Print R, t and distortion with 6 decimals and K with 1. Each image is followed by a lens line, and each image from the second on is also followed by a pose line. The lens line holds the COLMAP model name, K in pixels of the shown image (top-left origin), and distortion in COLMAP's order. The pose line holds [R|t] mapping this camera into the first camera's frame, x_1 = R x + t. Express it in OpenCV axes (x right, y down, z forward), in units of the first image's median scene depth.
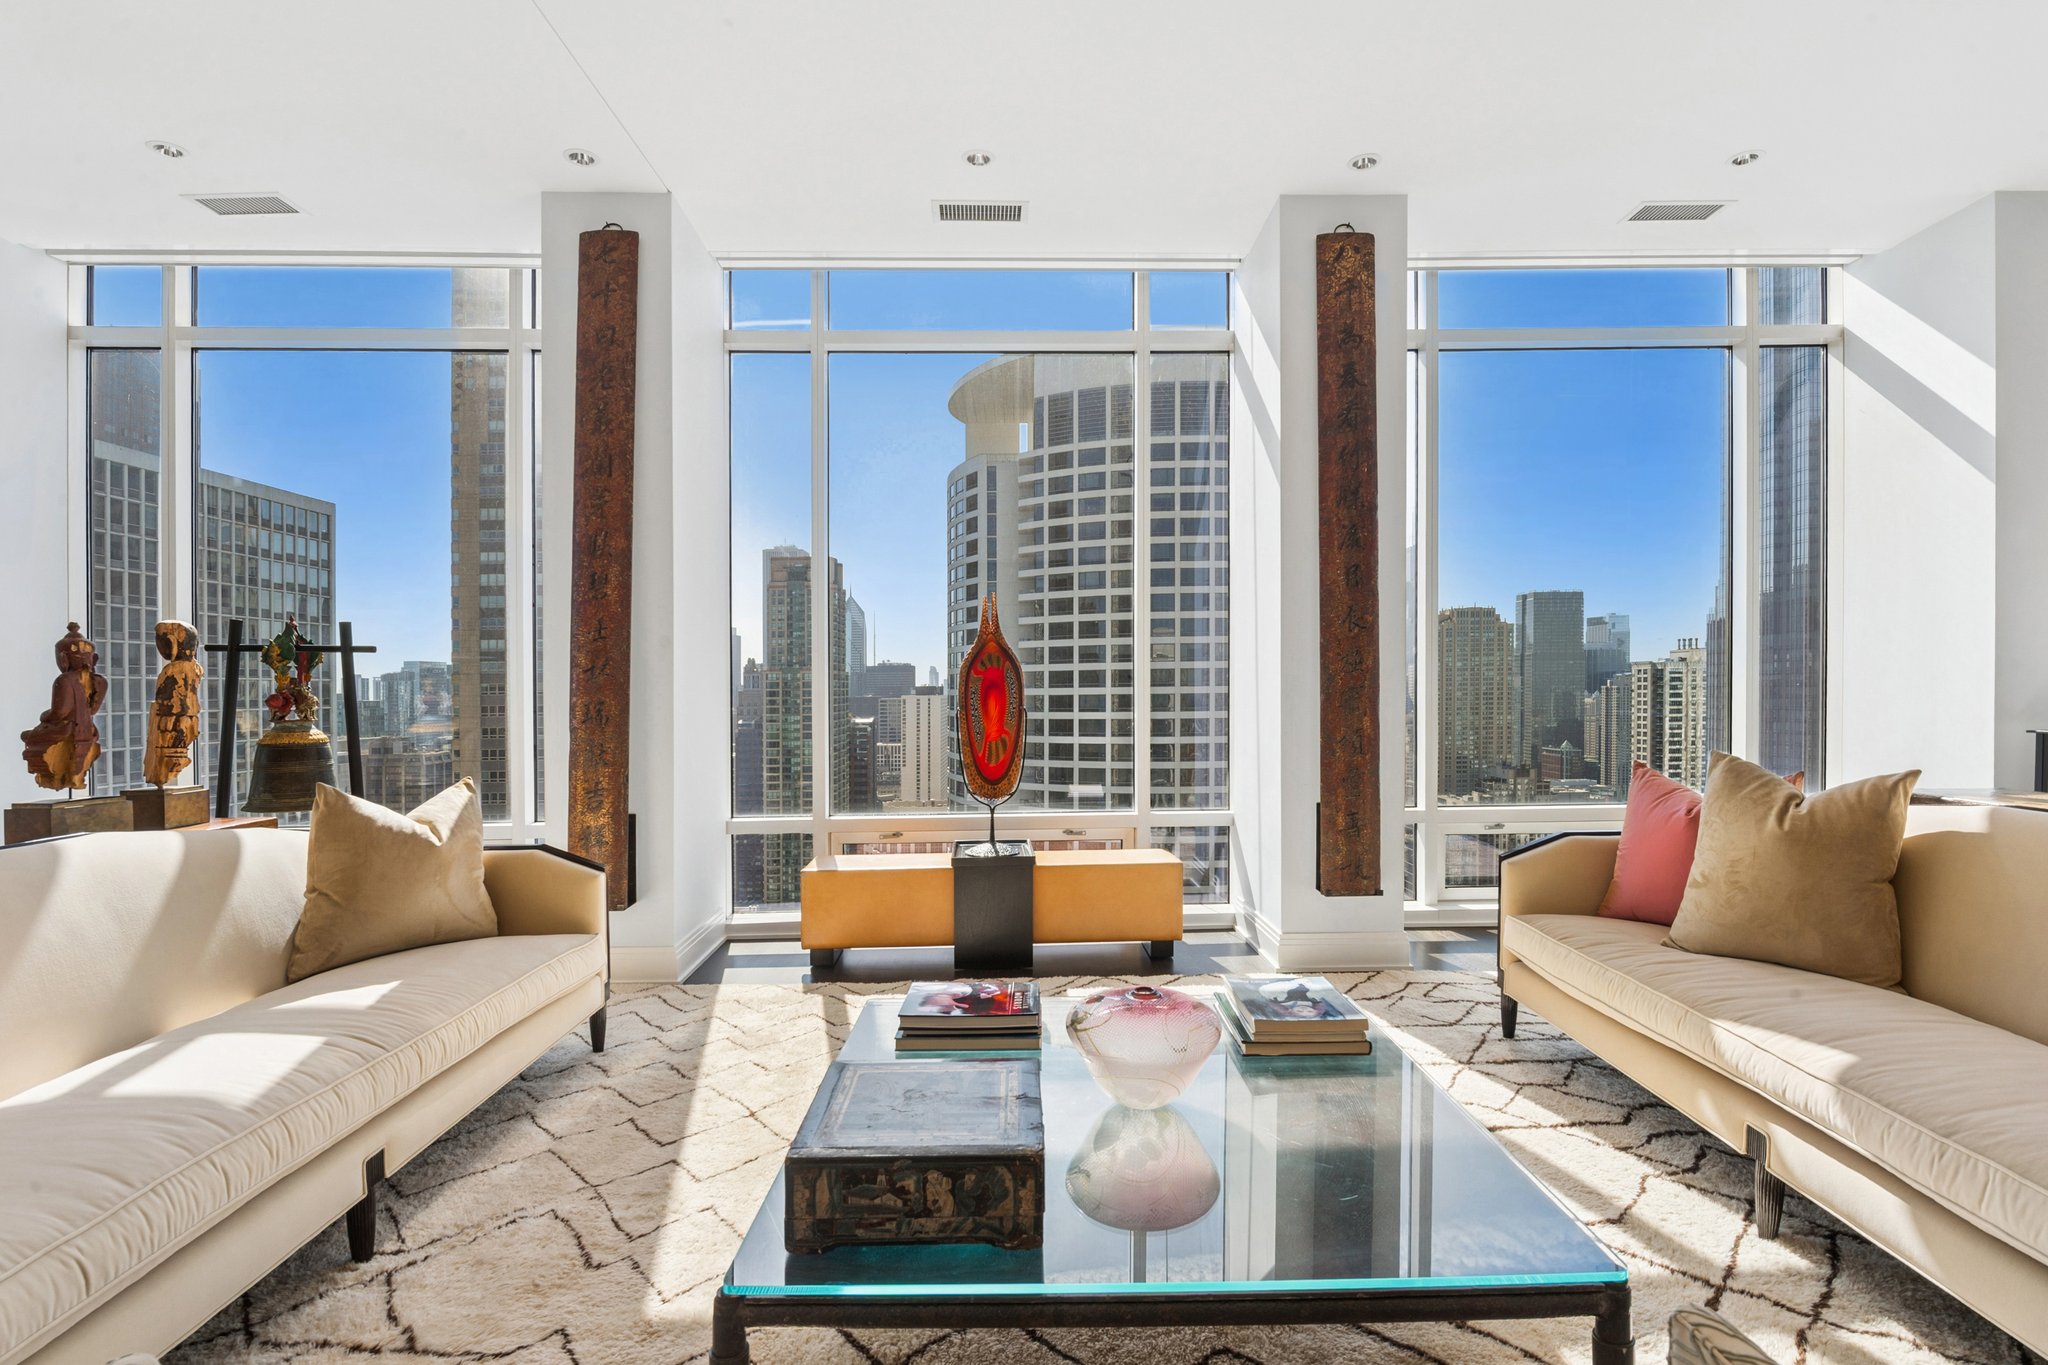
lens RADIAL K [[992.6, 0, 1024.0], [0, 992.6, 682.5], [0, 0, 1]] dist [0.002653, 0.000540]
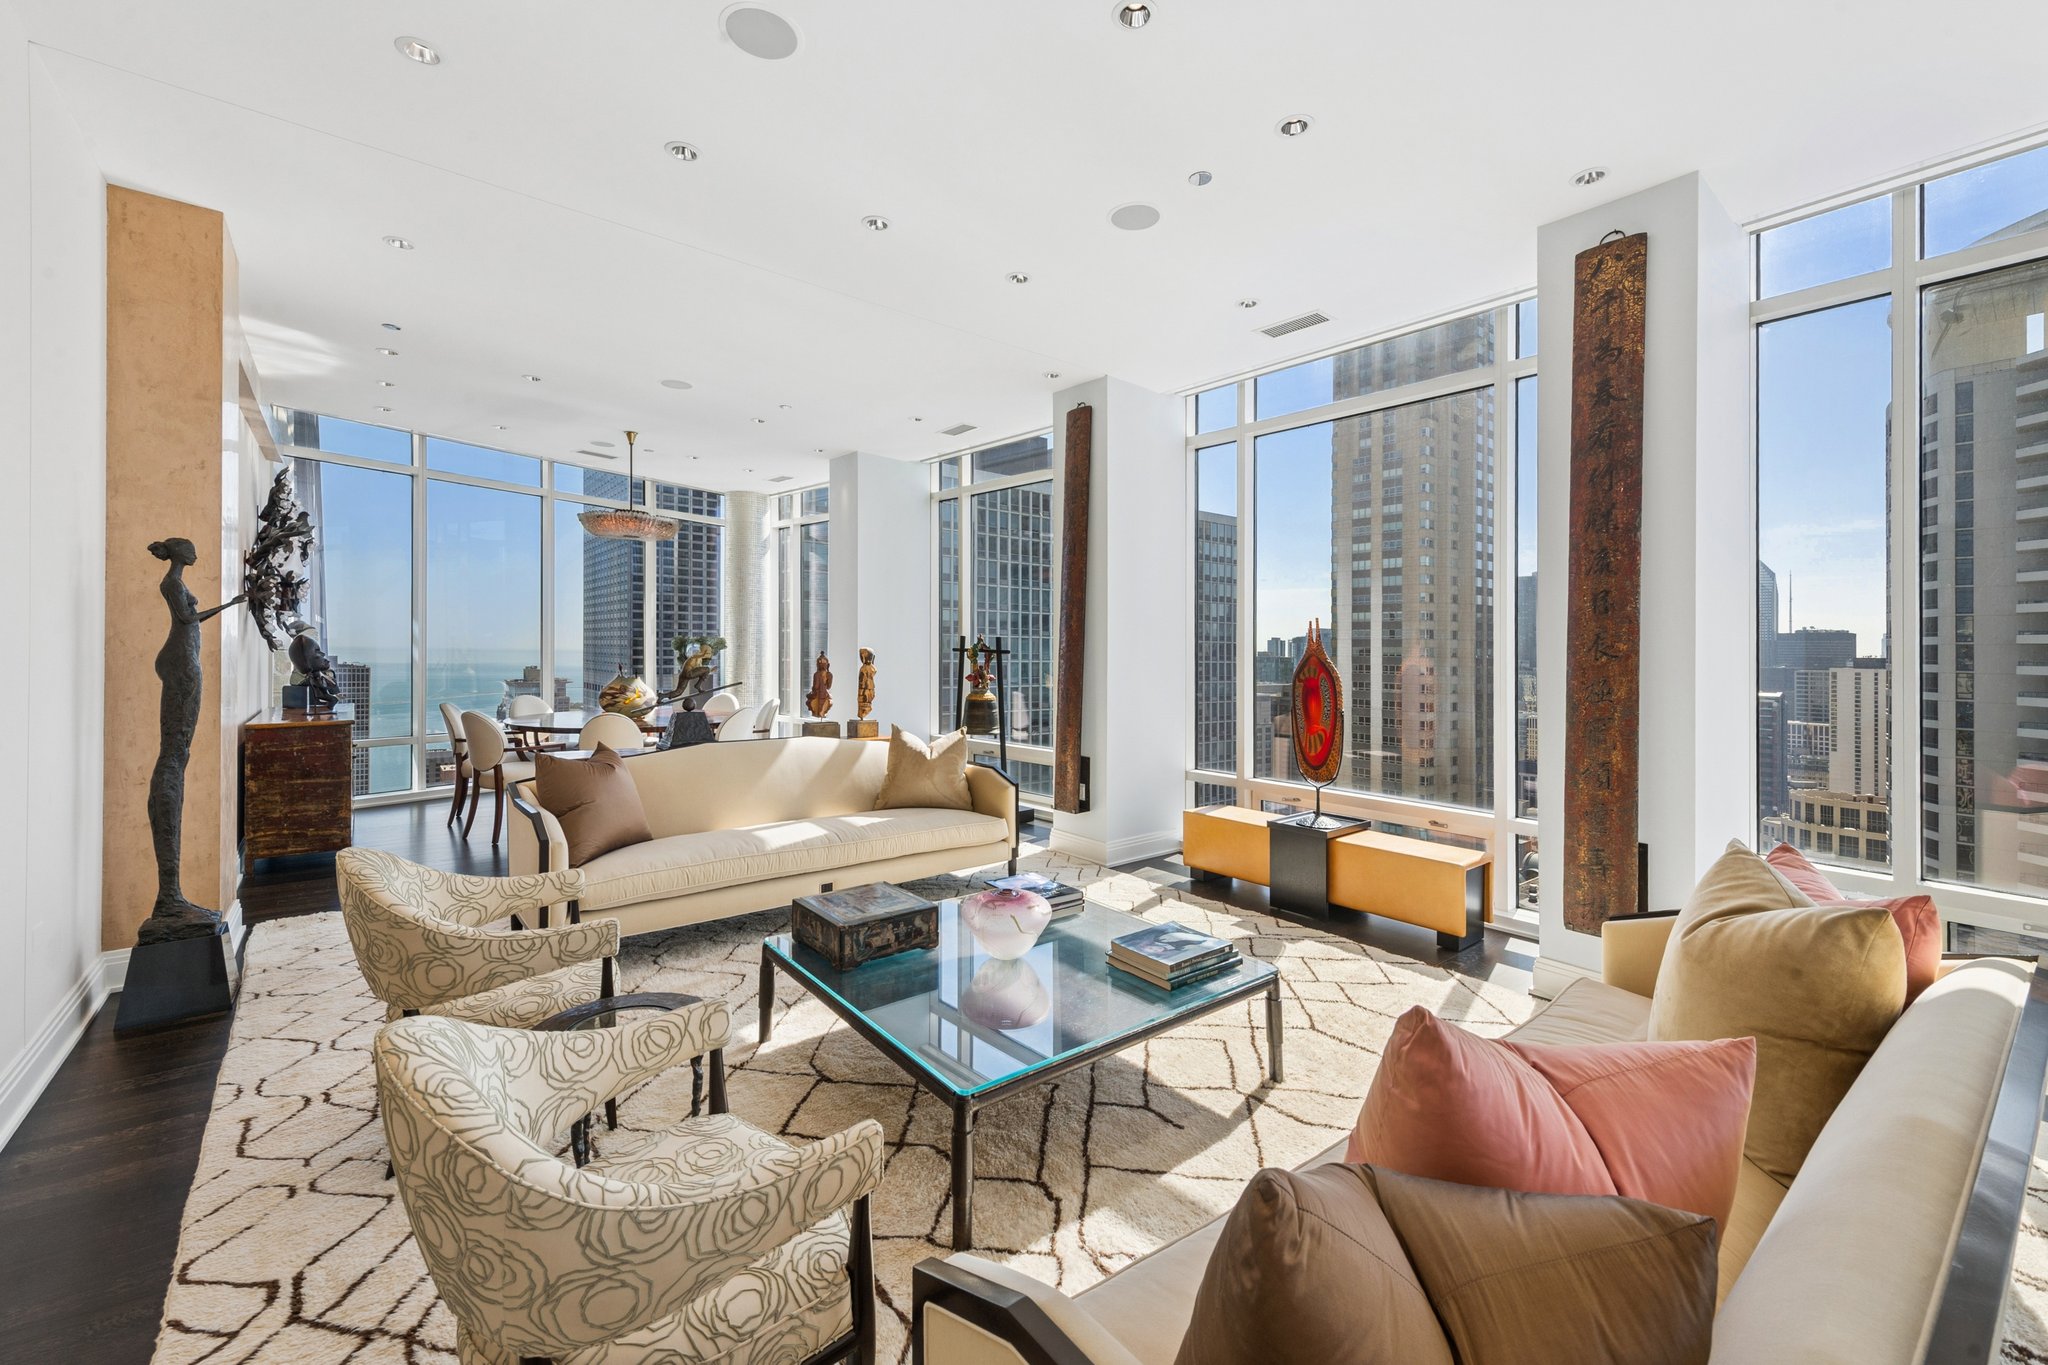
lens RADIAL K [[835.6, 0, 1020.0], [0, 835.6, 647.9], [0, 0, 1]] dist [-0.001006, -0.000076]
pose [[0.608787, 0.020677, -0.793064, 0.625015], [-0.016288, 0.999775, 0.013563, -0.065029], [0.793166, 0.004661, 0.608987, 0.064712]]
